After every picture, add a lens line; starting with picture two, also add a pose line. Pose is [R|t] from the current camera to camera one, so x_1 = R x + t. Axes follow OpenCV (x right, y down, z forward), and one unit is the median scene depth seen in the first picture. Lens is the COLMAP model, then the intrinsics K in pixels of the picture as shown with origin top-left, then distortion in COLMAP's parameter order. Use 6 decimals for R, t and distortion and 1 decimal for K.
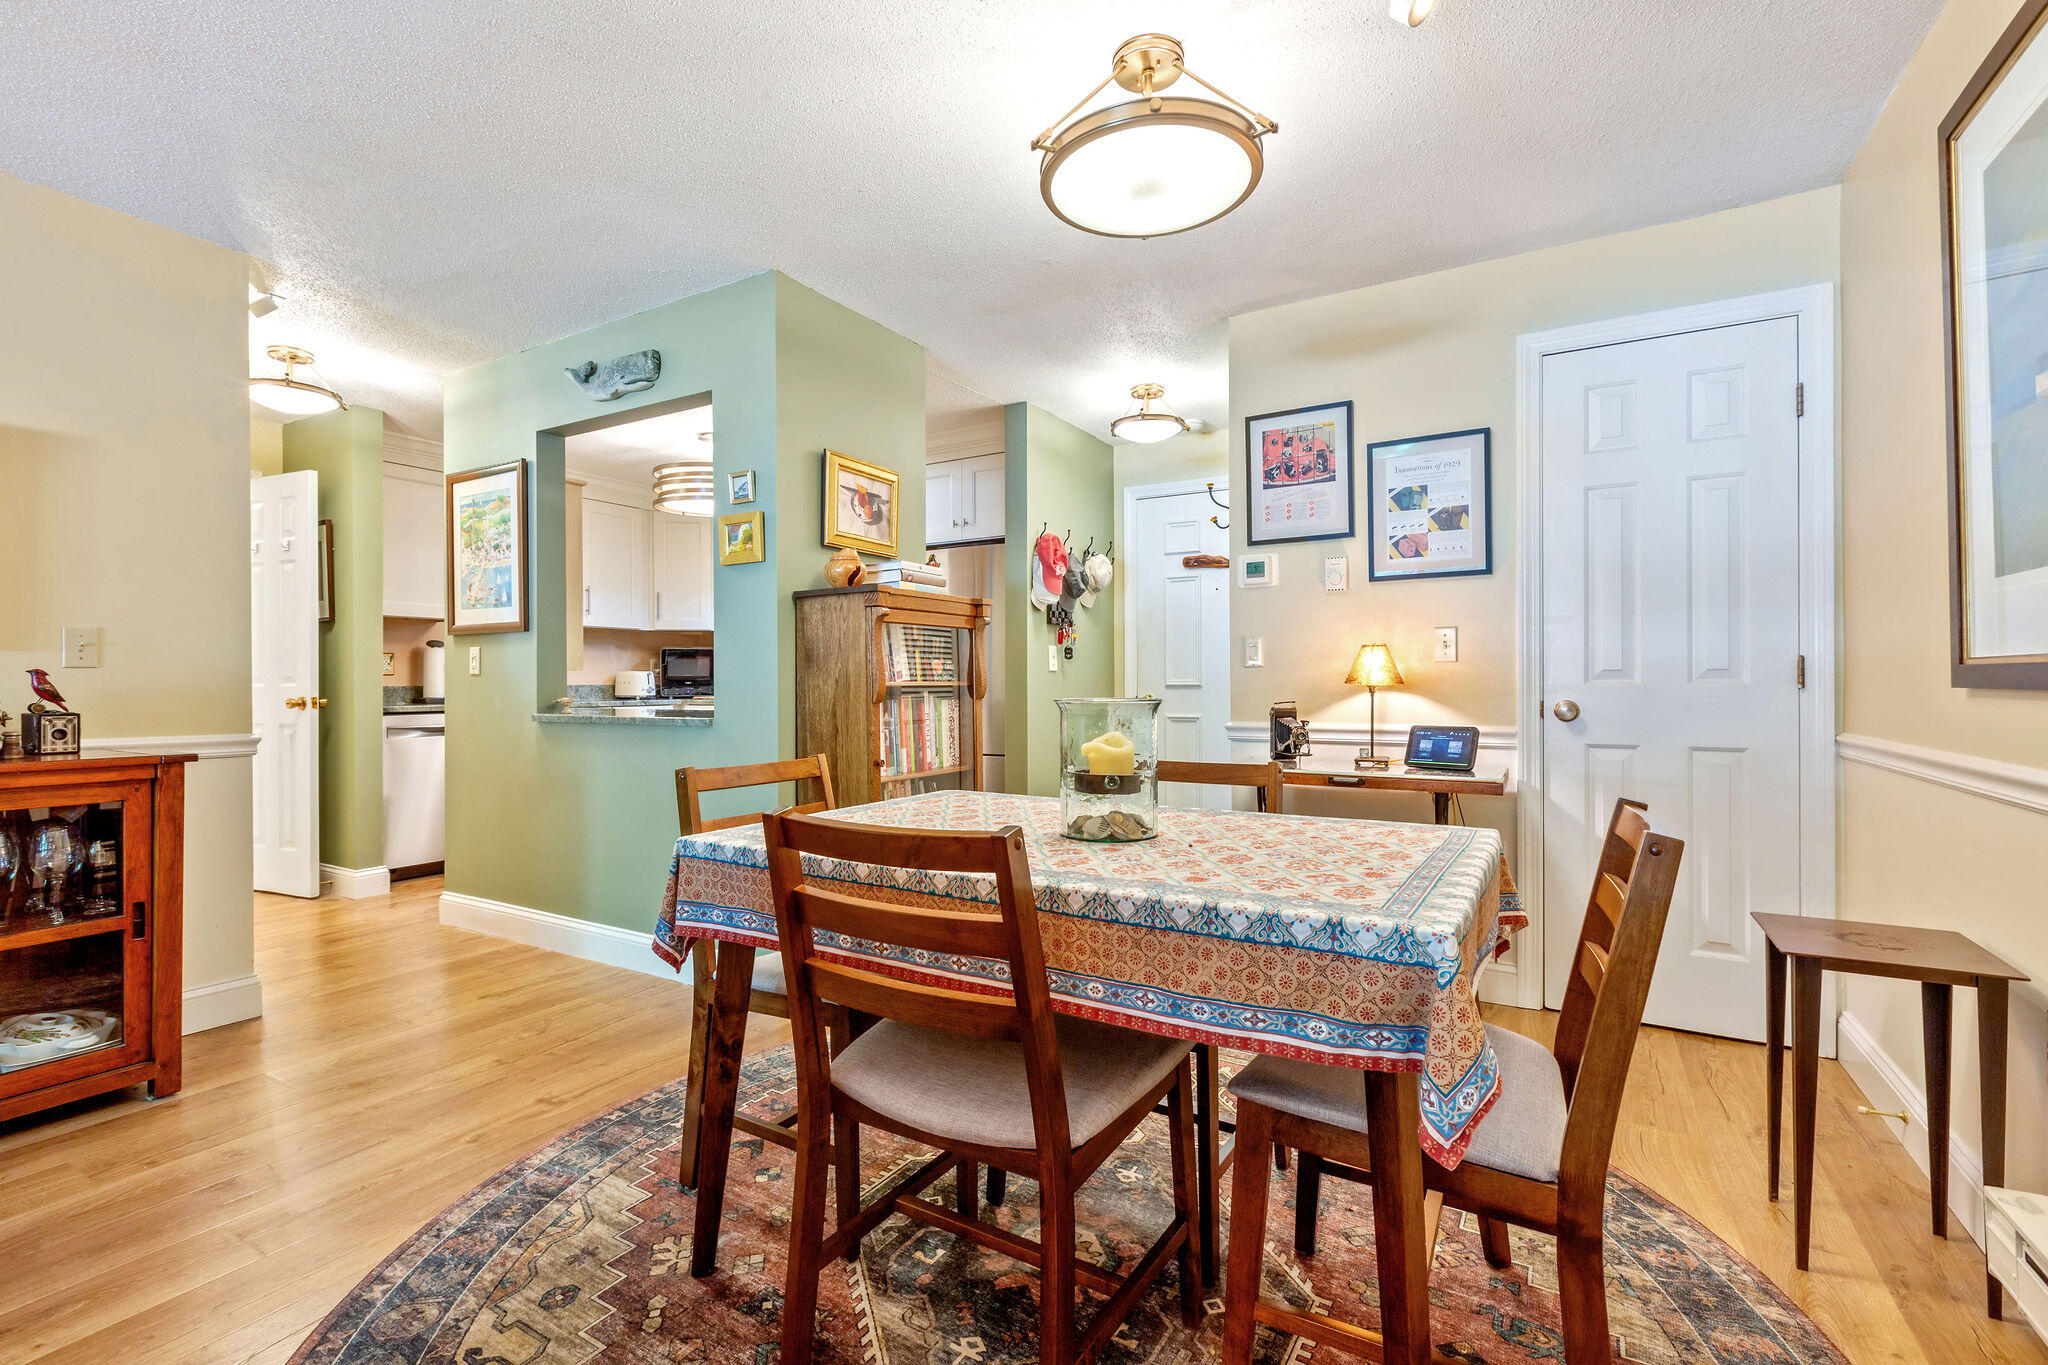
lens RADIAL K [[911.0, 0, 1016.9], [0, 911.0, 681.2], [0, 0, 1]] dist [0.004776, 0.000079]
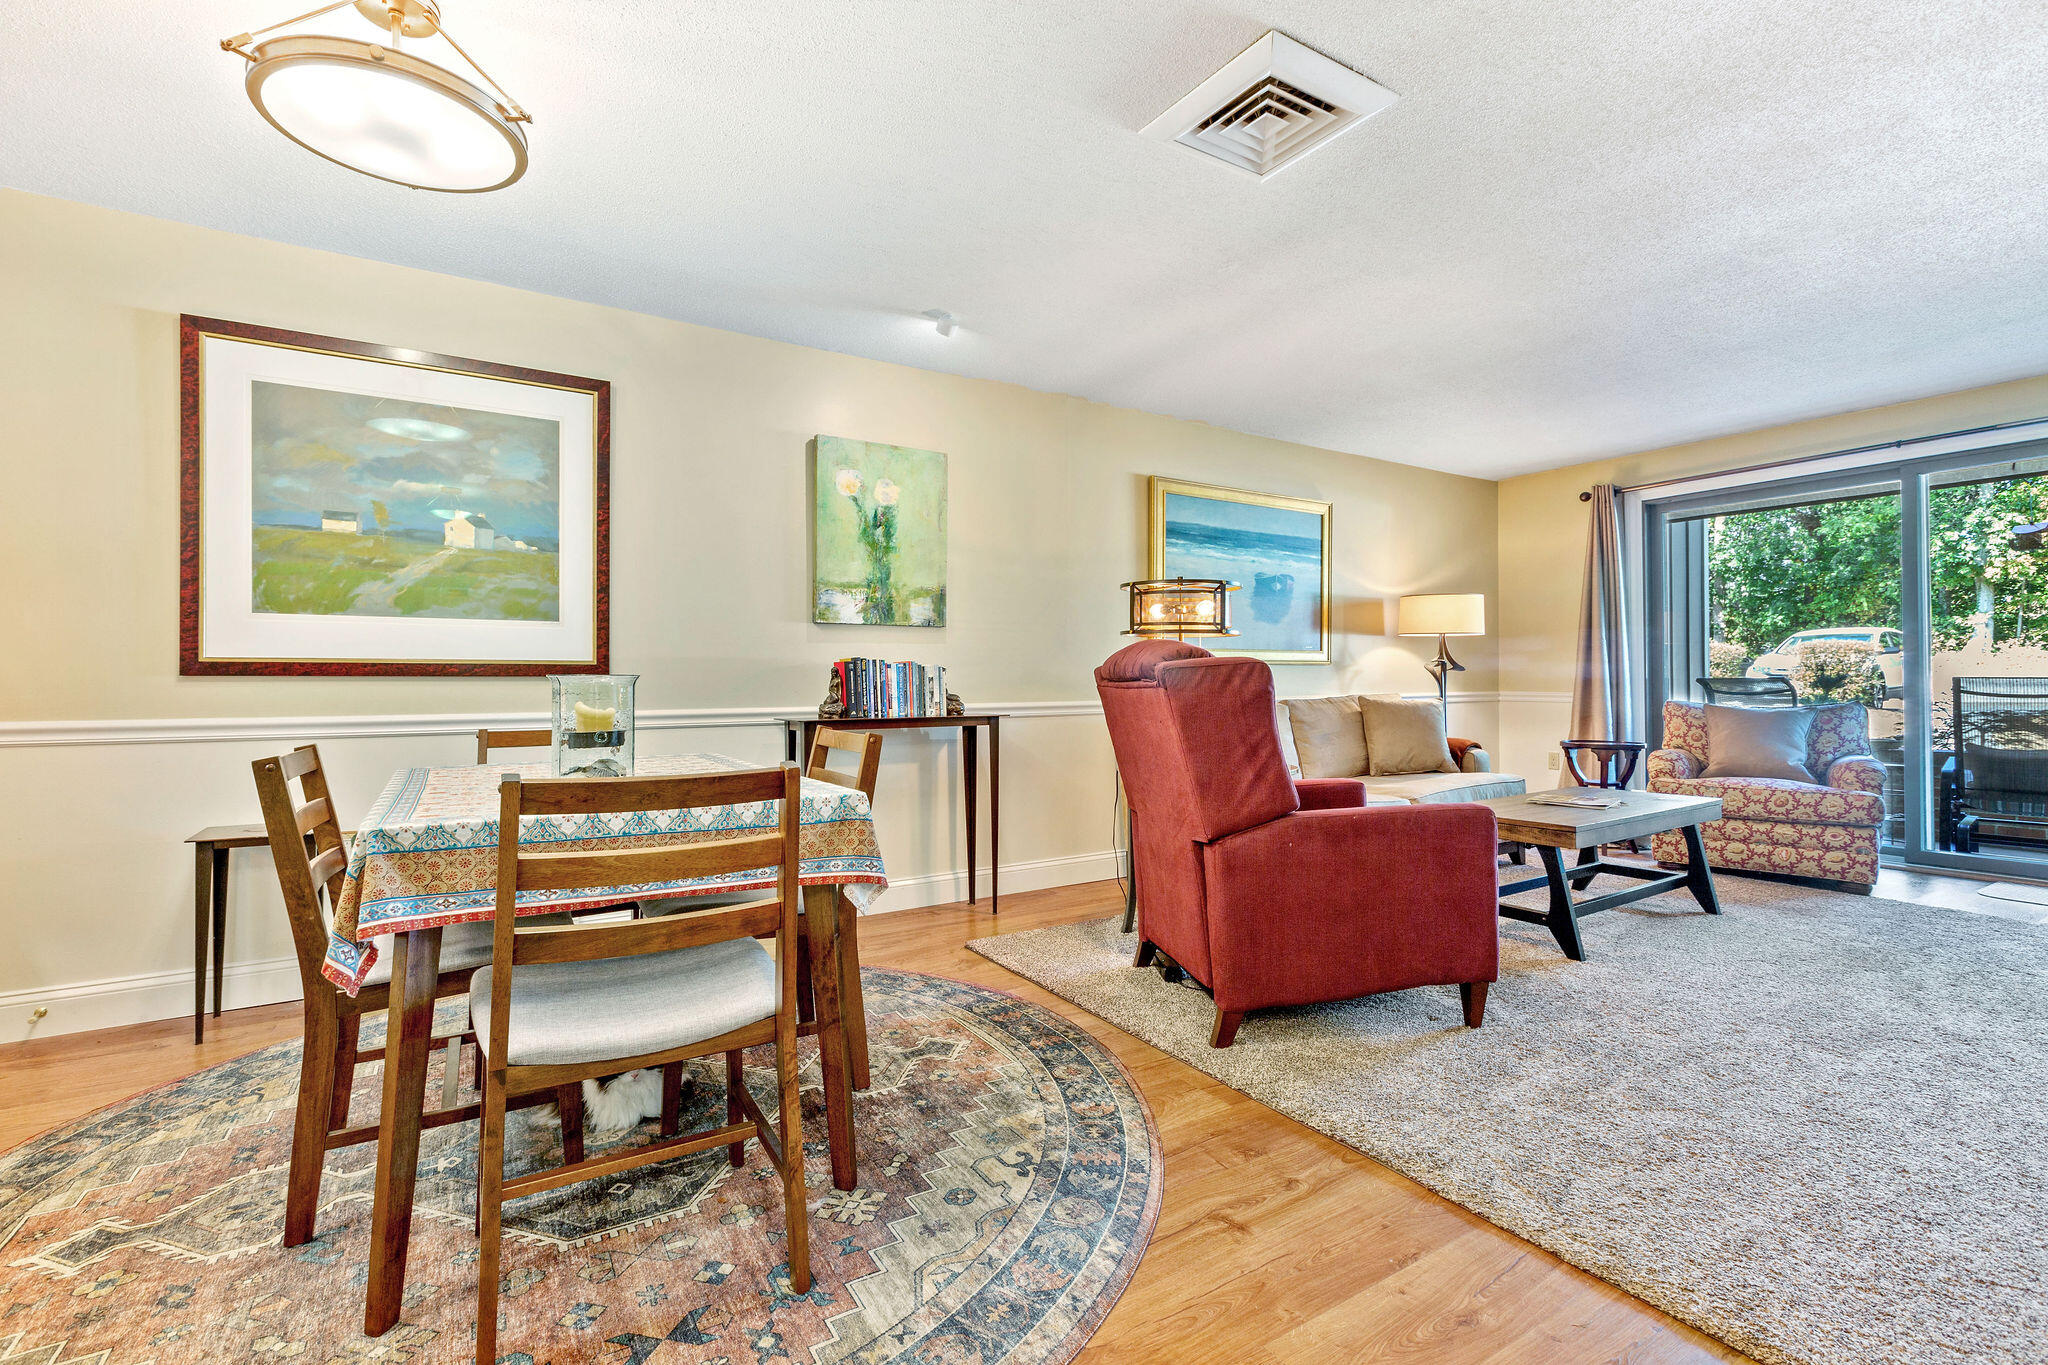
lens RADIAL K [[915.5, 0, 1013.8], [0, 915.5, 675.1], [0, 0, 1]] dist [0.000734, 0.000477]
pose [[-0.885453, 0.014181, 0.464513, -0.566006], [0.010298, 0.999888, -0.010896, 0.022162], [-0.464616, -0.004865, -0.885499, 1.021796]]
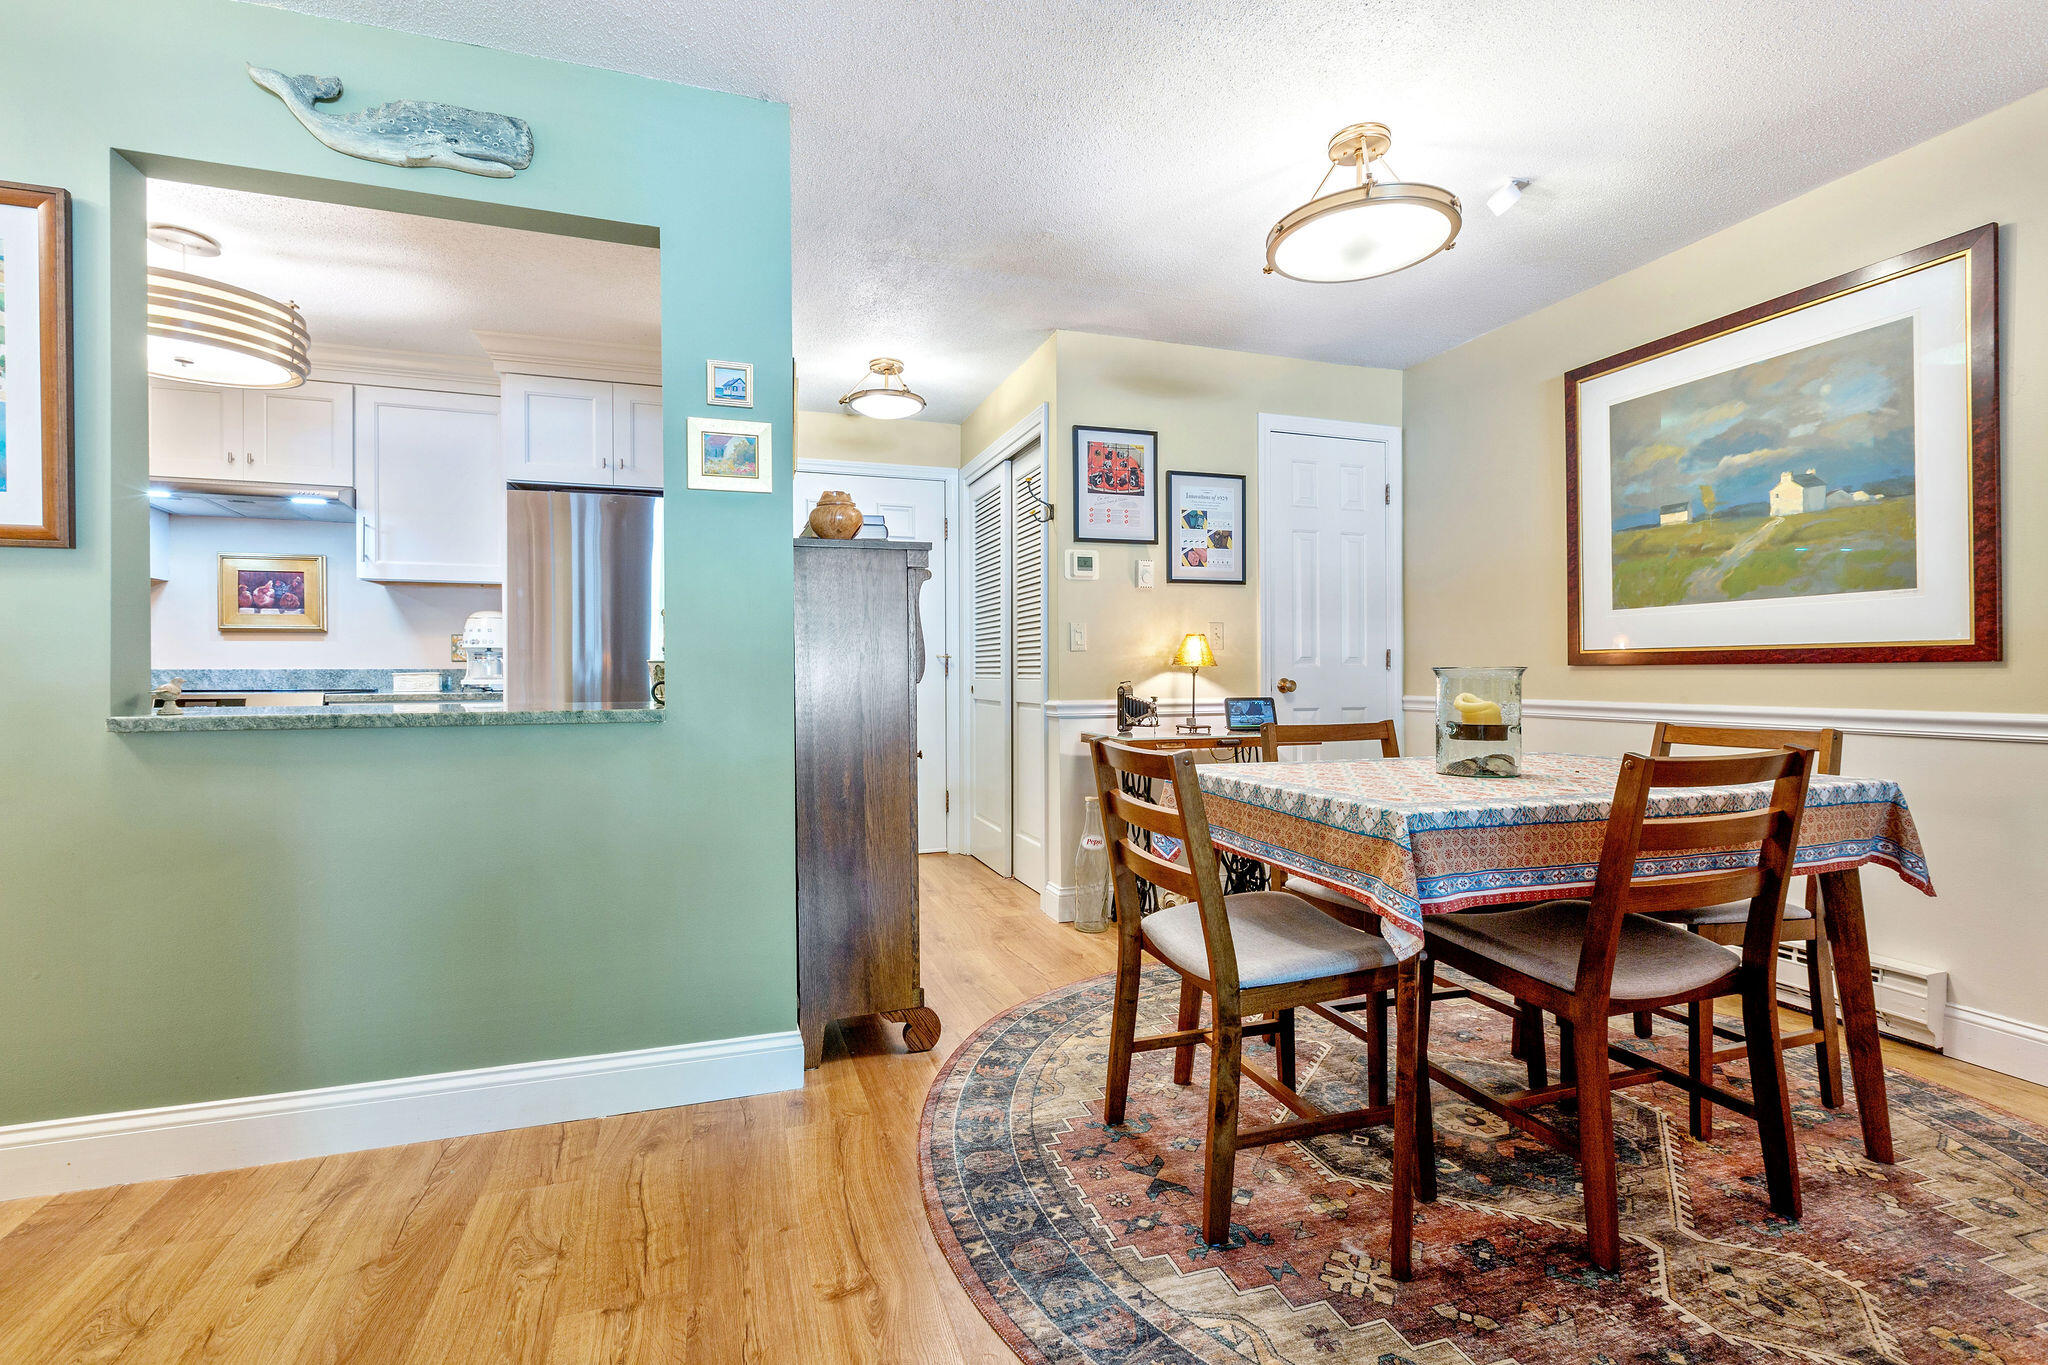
lens RADIAL K [[915.5, 0, 1013.8], [0, 915.5, 675.1], [0, 0, 1]] dist [0.000734, 0.000477]
pose [[0.655000, 0.001106, 0.755628, -0.710204], [0.001394, 0.999995, -0.002672, 0.018299], [-0.755628, 0.002804, 0.654995, 0.369608]]
